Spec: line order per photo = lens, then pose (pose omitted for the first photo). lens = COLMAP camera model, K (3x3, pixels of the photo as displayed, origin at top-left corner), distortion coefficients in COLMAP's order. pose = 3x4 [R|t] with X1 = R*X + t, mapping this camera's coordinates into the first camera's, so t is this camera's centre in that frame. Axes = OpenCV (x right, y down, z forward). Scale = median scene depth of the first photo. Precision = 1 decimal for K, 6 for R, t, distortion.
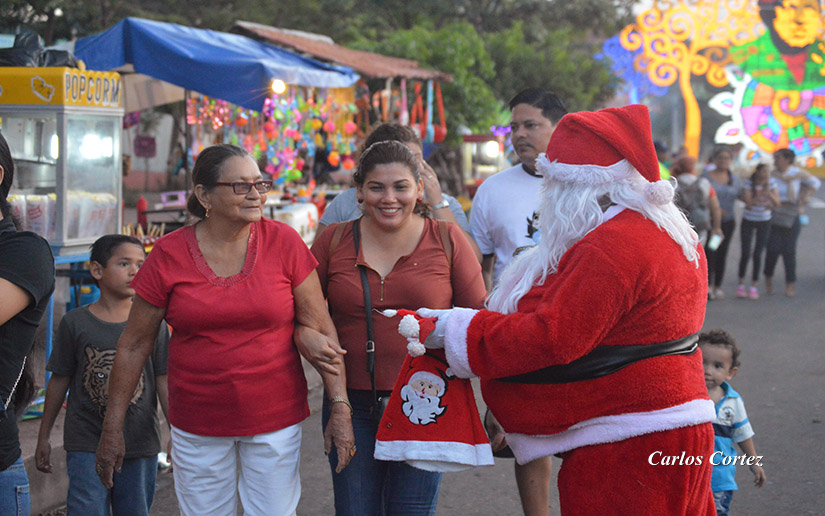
lens RADIAL K [[2021.7, 0, 412.5], [0, 2021.7, 258.0], [0, 0, 1]] dist [-0.005480, 0.452416]
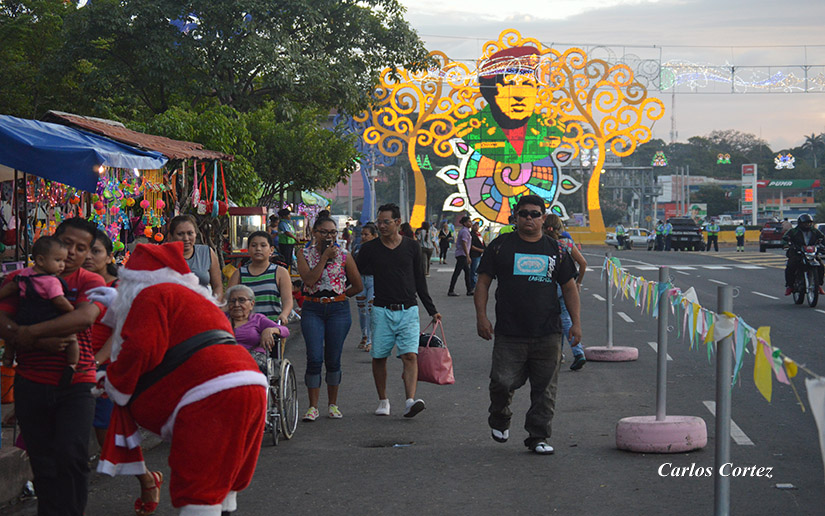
lens RADIAL K [[1980.7, 0, 411.4], [0, 1980.7, 258.3], [0, 0, 1]] dist [-0.053750, 0.823916]
pose [[0.990834, -0.010826, 0.134653, -0.004072], [0.015399, 0.999338, -0.032961, 0.000464], [-0.134207, 0.034732, 0.990345, -0.012042]]
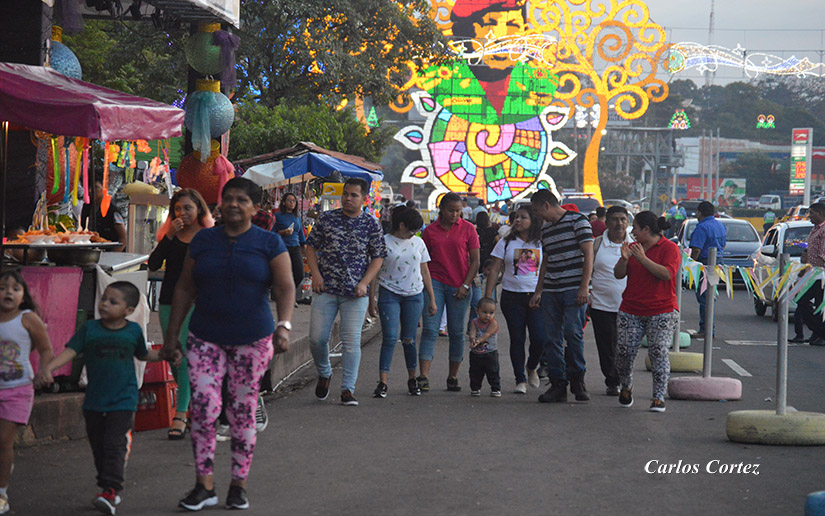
lens RADIAL K [[2975.4, 0, 412.5], [0, 2975.4, 258.0], [0, 0, 1]] dist [1.034831, -1.161687]
pose [[0.985555, 0.015382, 0.168654, -0.053531], [-0.010633, 0.999522, -0.029025, 0.009222], [-0.169020, 0.026813, 0.985248, -0.216168]]
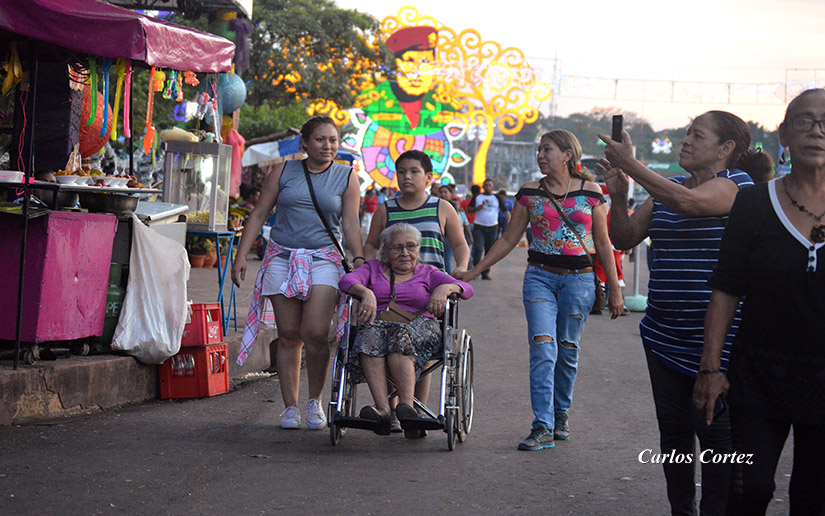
lens RADIAL K [[2136.0, 0, 413.3], [0, 2136.0, 227.3], [0, 0, 1]] dist [0.087783, 0.310185]
pose [[0.978145, 0.040682, 0.203908, -0.051145], [-0.034580, 0.998844, -0.033398, 0.008784], [-0.205030, 0.025617, 0.978420, -0.165431]]
